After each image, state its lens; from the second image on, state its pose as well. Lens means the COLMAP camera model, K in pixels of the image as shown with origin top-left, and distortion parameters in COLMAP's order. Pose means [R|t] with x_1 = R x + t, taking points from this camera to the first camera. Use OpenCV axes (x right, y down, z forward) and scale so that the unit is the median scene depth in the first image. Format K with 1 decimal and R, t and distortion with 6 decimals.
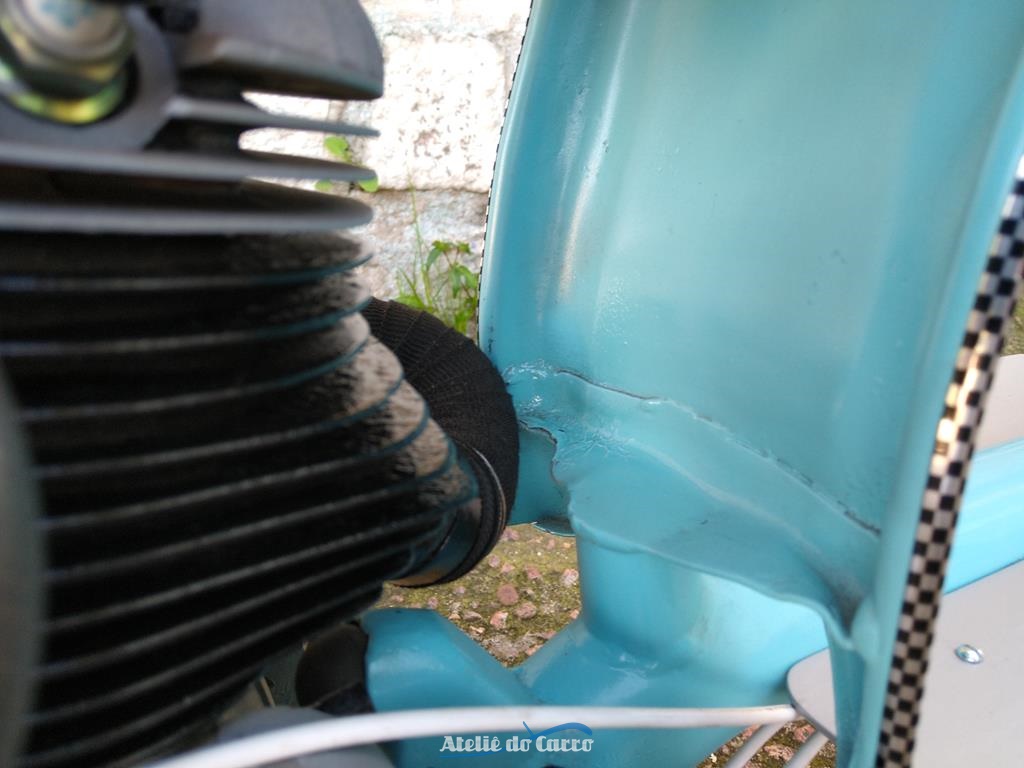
lens RADIAL K [[805.8, 0, 509.7], [0, 805.8, 378.8], [0, 0, 1]] dist [0.043371, -0.066744]
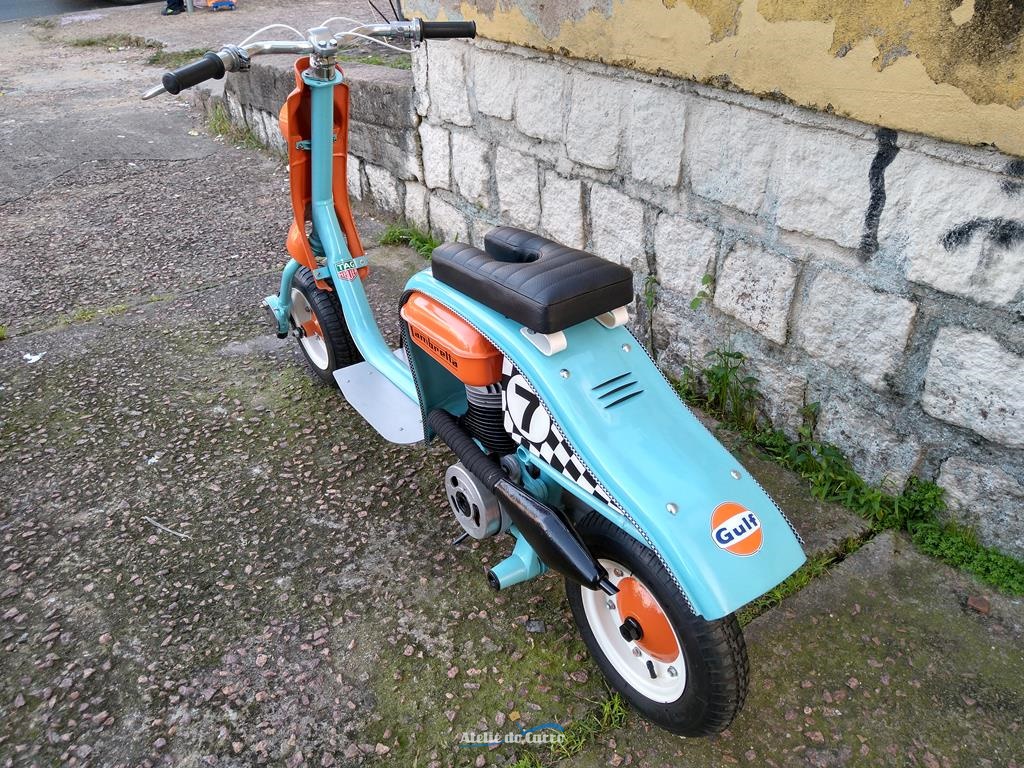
lens RADIAL K [[792.0, 0, 505.6], [0, 792.0, 388.3], [0, 0, 1]] dist [0.047033, -0.078247]
pose [[0.127577, 0.549090, -0.825969, 1.345854], [-0.343736, 0.805640, 0.482483, -0.782357], [0.930360, 0.222361, 0.291523, 0.062425]]
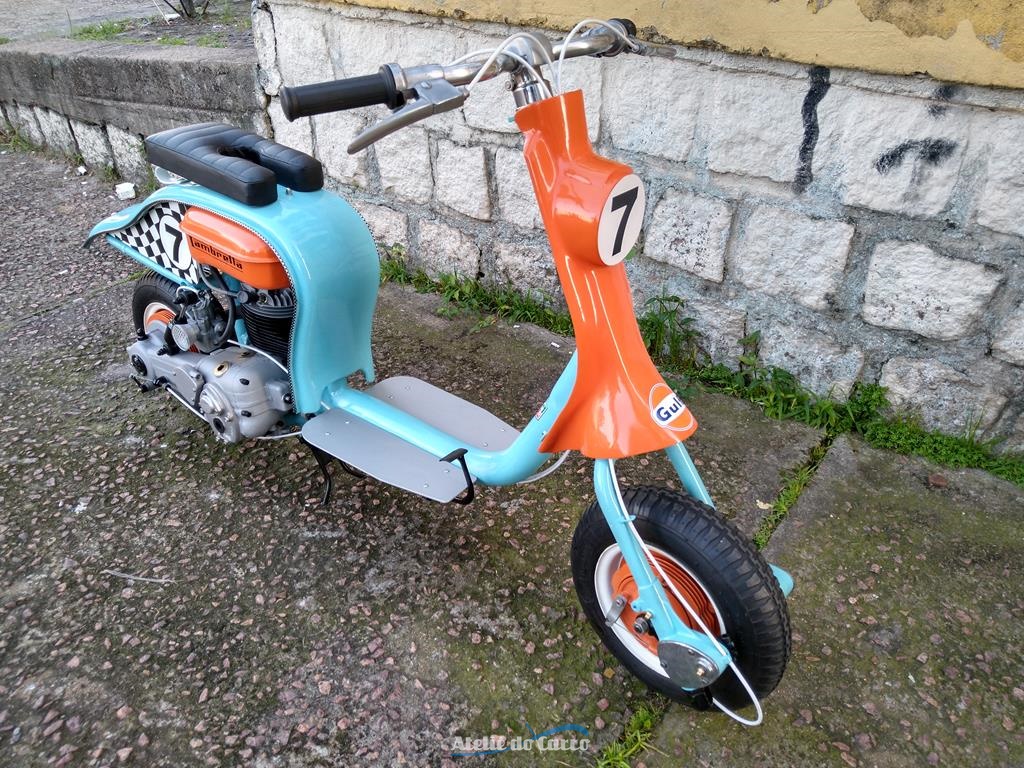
lens RADIAL K [[799.8, 0, 502.6], [0, 799.8, 388.0], [0, 0, 1]] dist [0.054117, -0.088201]
pose [[0.429827, 0.515570, -0.741240, 1.233672], [-0.333365, 0.853558, 0.400382, -0.605255], [0.839117, 0.075009, 0.538755, -0.285301]]
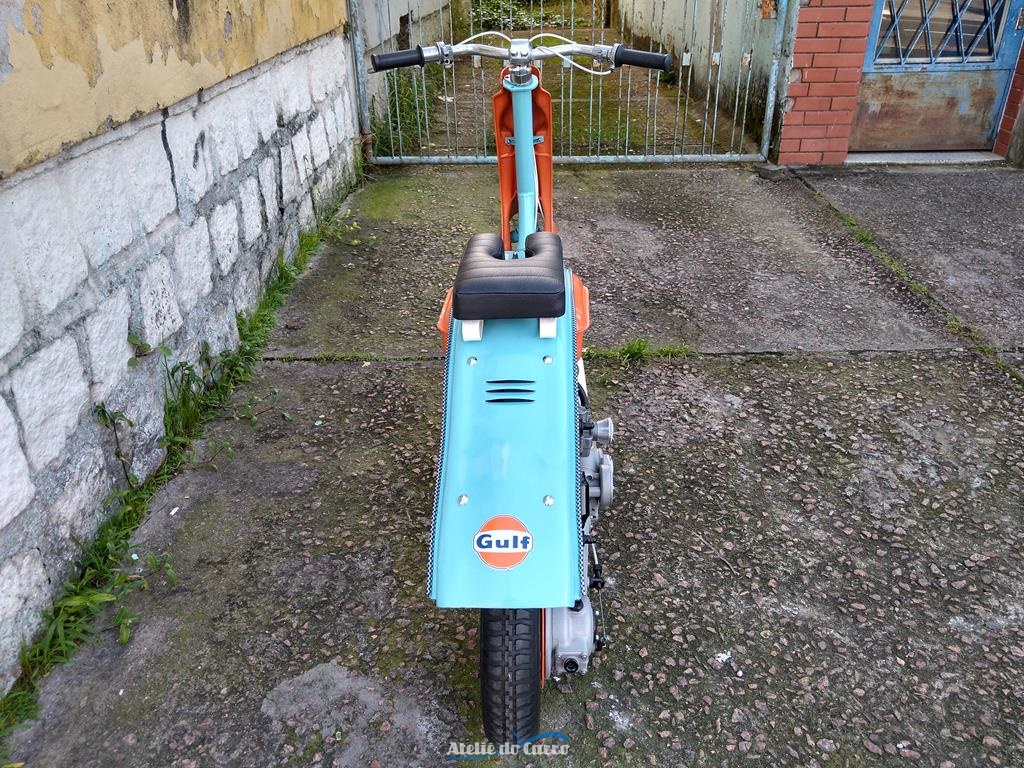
lens RADIAL K [[791.9, 0, 516.6], [0, 791.9, 381.2], [0, 0, 1]] dist [0.045377, -0.059644]
pose [[0.471182, -0.395153, 0.788569, -1.168163], [0.298383, 0.912733, 0.279083, -0.419008], [-0.830033, 0.103797, 0.547970, -0.605004]]
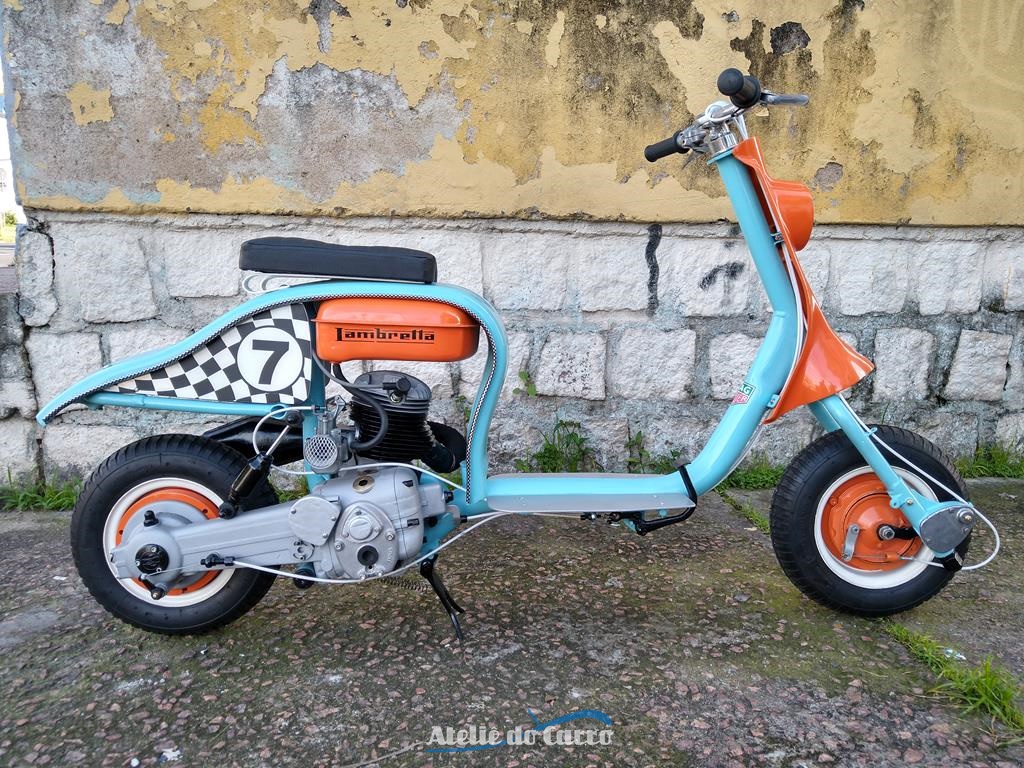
lens RADIAL K [[787.3, 0, 523.4], [0, 787.3, 378.4], [0, 0, 1]] dist [0.049532, -0.063510]
pose [[0.919433, 0.087997, -0.383274, 0.611837], [-0.169656, 0.968035, -0.184732, 0.127643], [0.354766, 0.234874, 0.904973, -0.973464]]
